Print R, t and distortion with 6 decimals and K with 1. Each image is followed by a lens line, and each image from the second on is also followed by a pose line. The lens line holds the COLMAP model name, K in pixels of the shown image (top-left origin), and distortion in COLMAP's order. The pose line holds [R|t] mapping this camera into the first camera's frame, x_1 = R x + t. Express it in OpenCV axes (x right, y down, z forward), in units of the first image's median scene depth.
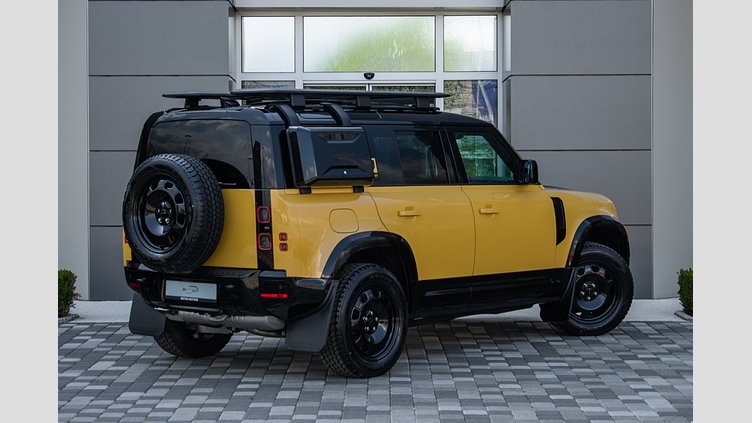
lens RADIAL K [[1736.9, 0, 372.3], [0, 1736.9, 208.5], [0, 0, 1]] dist [-0.142334, 0.000000]
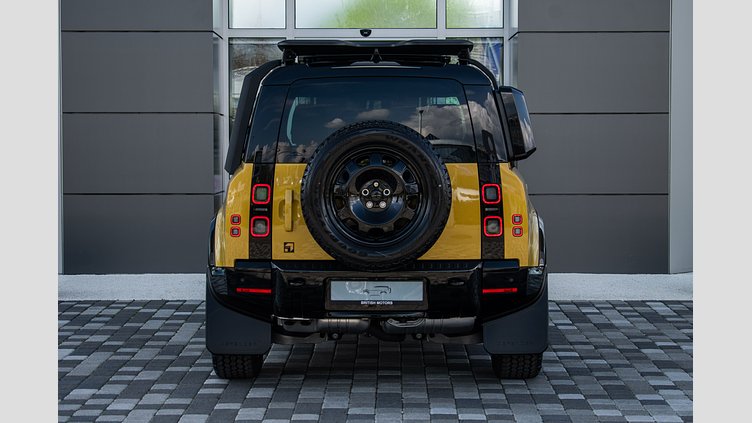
lens RADIAL K [[1736.9, 0, 379.7], [0, 1736.9, 215.1], [0, 0, 1]] dist [-0.142334, 0.000000]
pose [[0.999995, 0.002922, -0.000768, 0.011255], [-0.002901, 0.999642, 0.026604, -0.005655], [0.000845, -0.026602, 0.999646, 0.112874]]
